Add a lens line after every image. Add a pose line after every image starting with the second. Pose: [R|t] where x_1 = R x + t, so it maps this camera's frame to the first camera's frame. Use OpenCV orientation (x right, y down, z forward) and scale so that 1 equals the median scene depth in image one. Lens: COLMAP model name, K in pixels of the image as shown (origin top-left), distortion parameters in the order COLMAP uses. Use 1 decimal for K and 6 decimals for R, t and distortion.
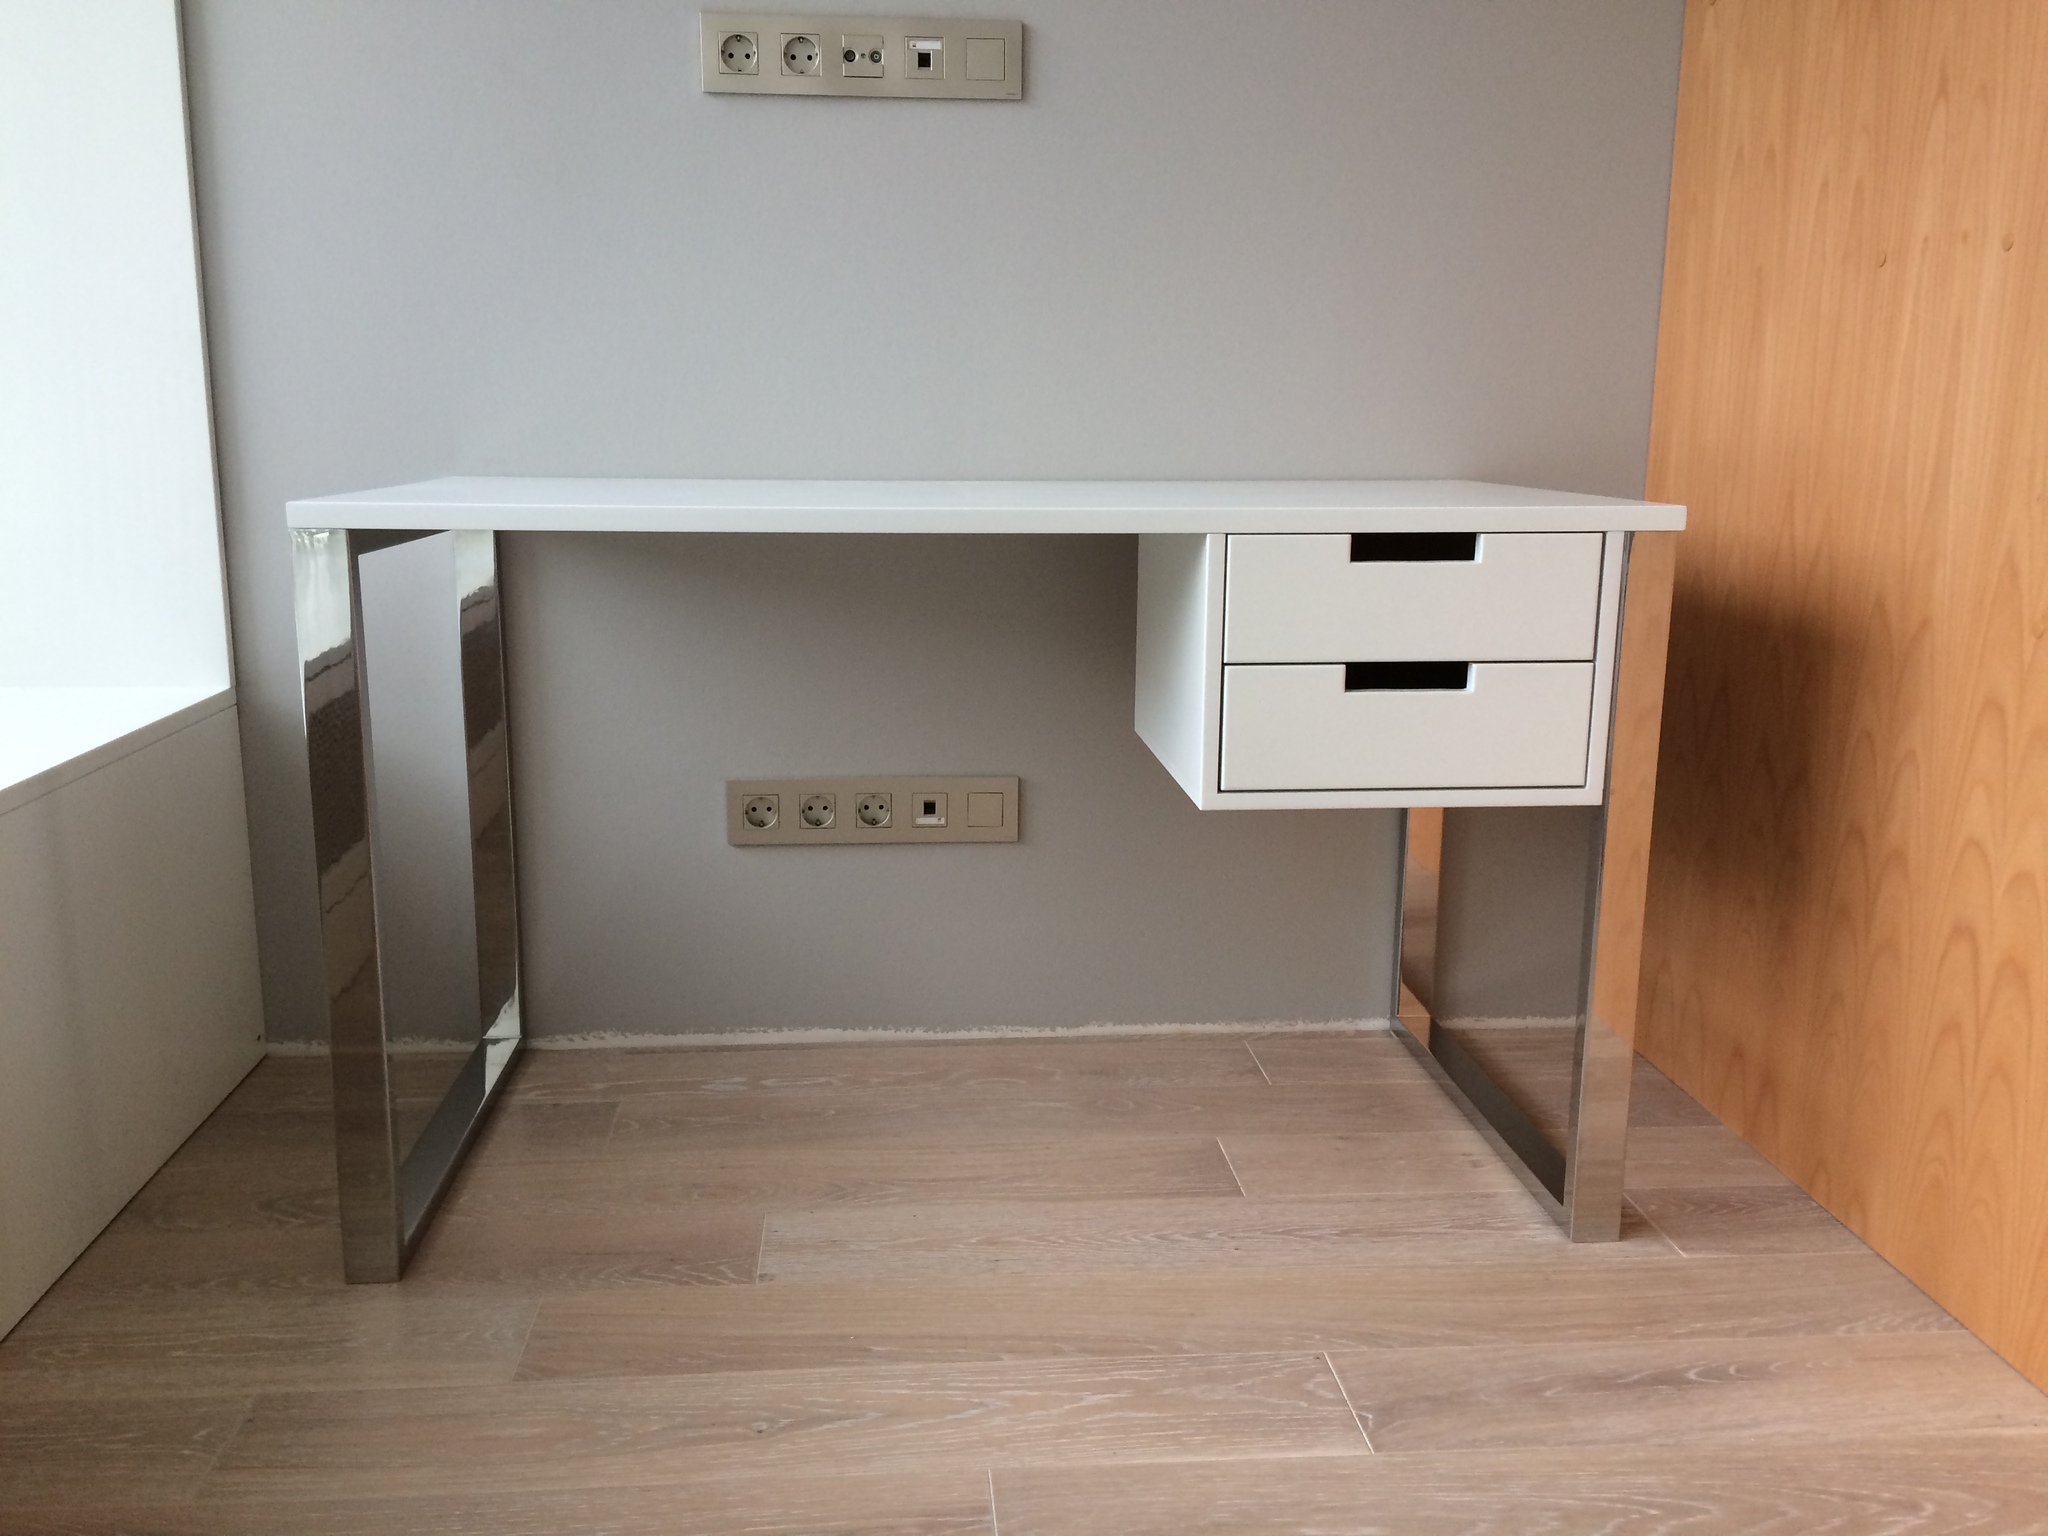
lens RADIAL K [[1718.0, 0, 1020.8], [0, 1718.0, 760.1], [0, 0, 1]] dist [0.060487, -0.013697]
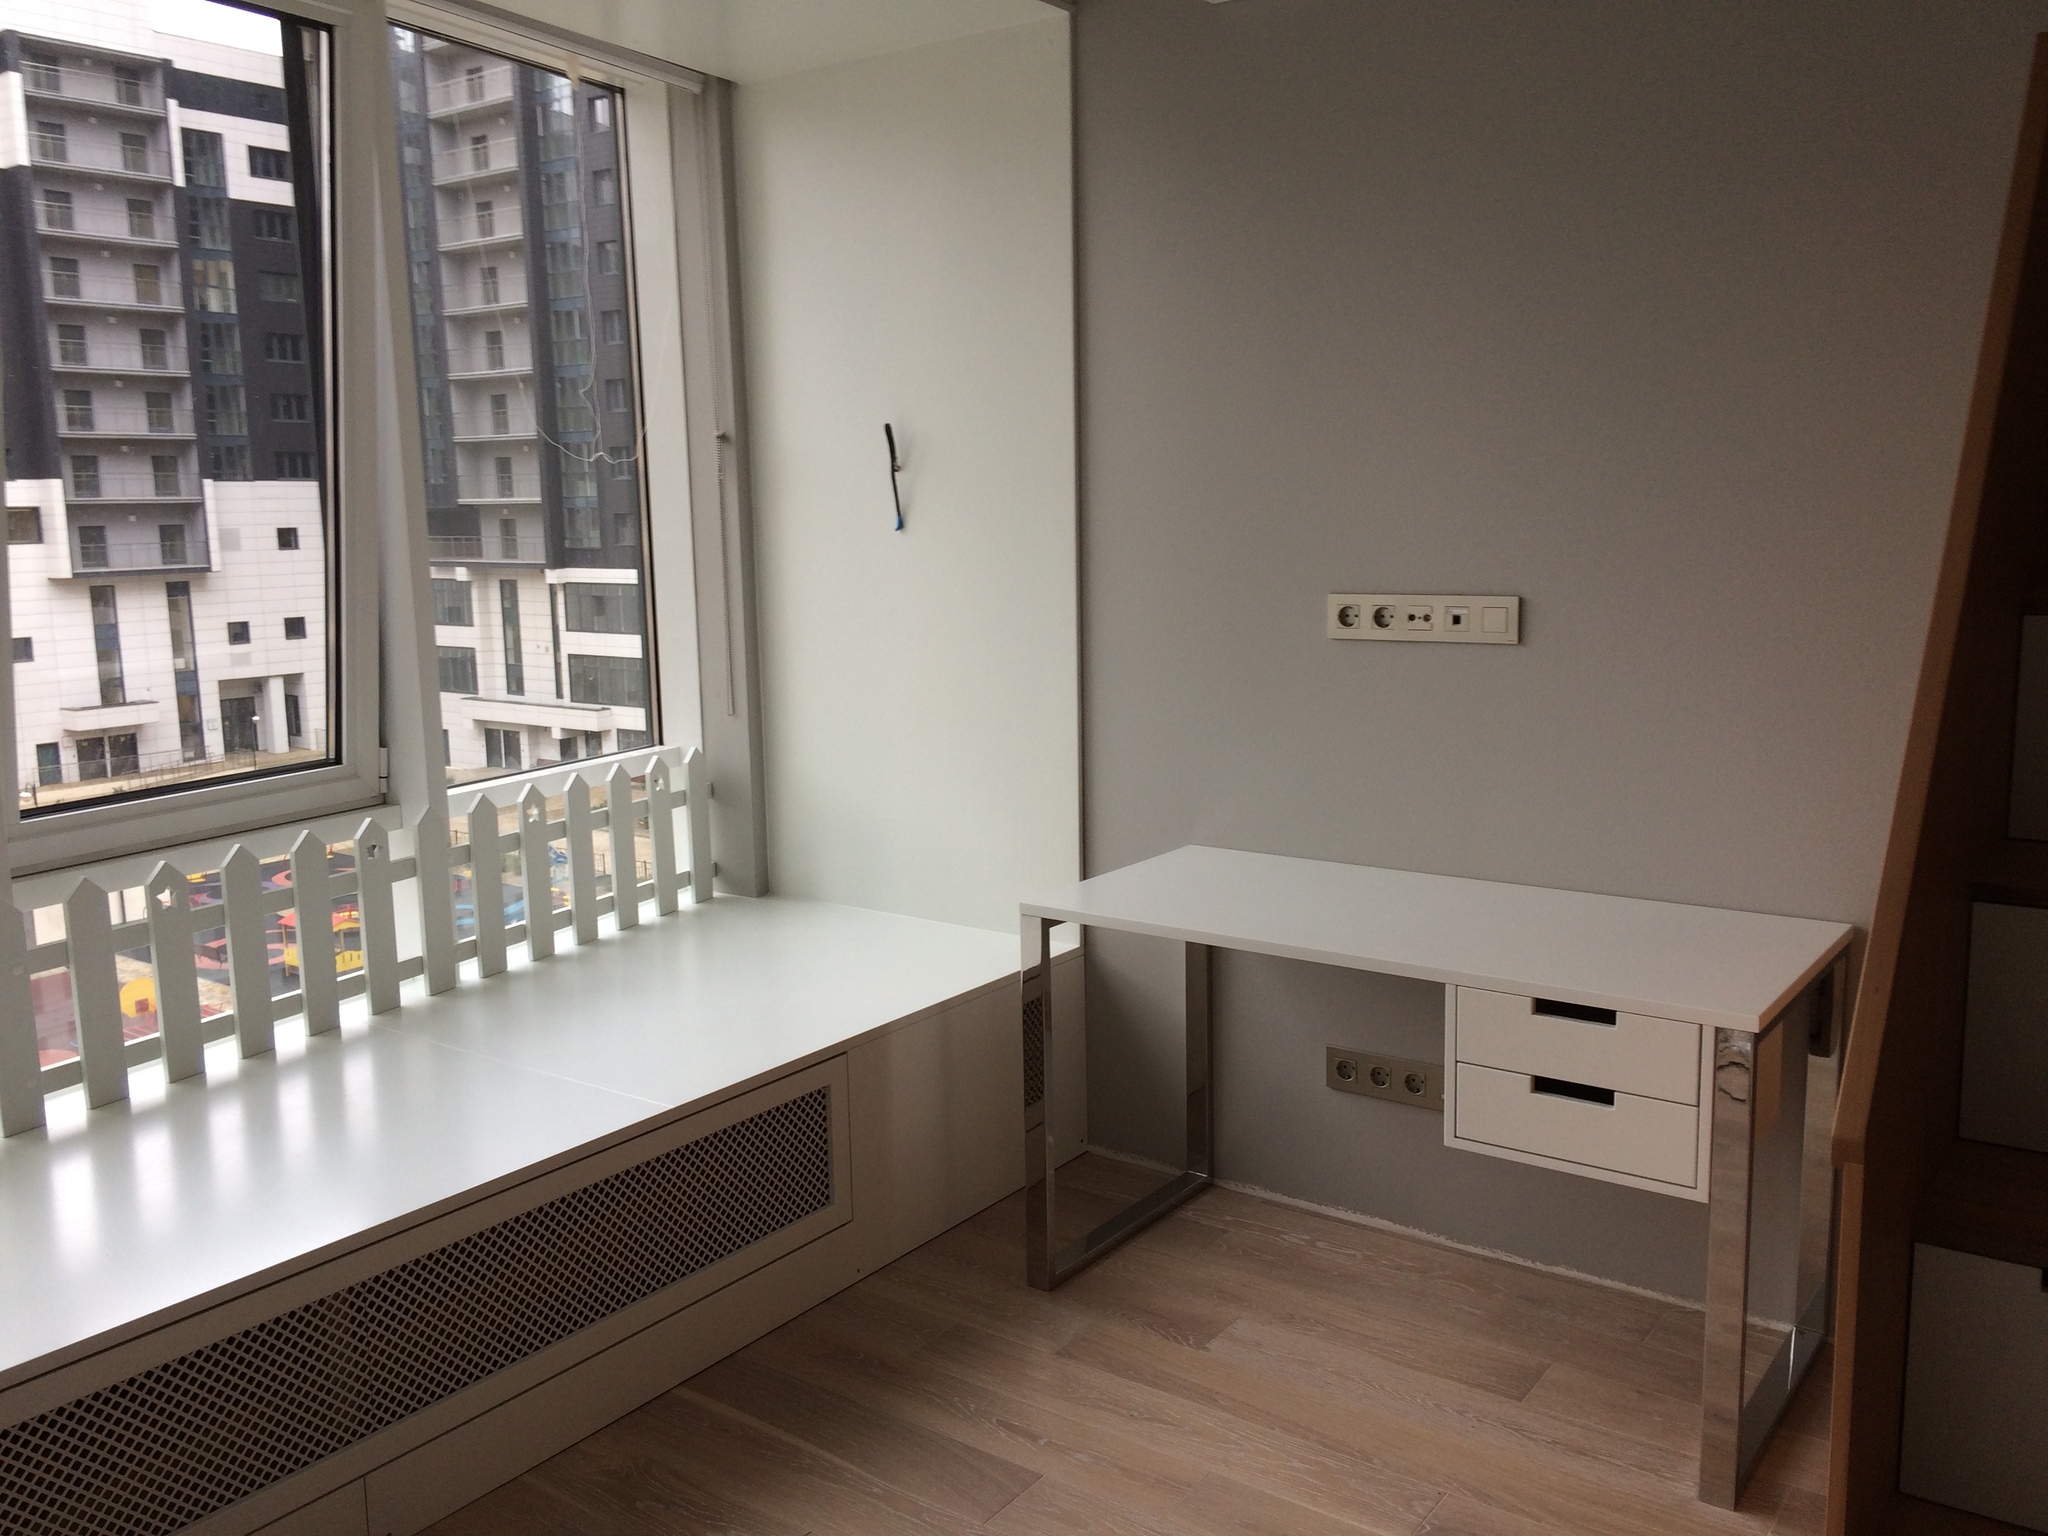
lens RADIAL K [[1718.0, 0, 1019.5], [0, 1718.0, 767.6], [0, 0, 1]] dist [0.060487, -0.013697]
pose [[0.759193, 0.082378, -0.645631, 0.757293], [-0.108916, 0.994050, -0.001240, -0.257757], [0.641687, 0.071260, 0.763649, -0.499598]]
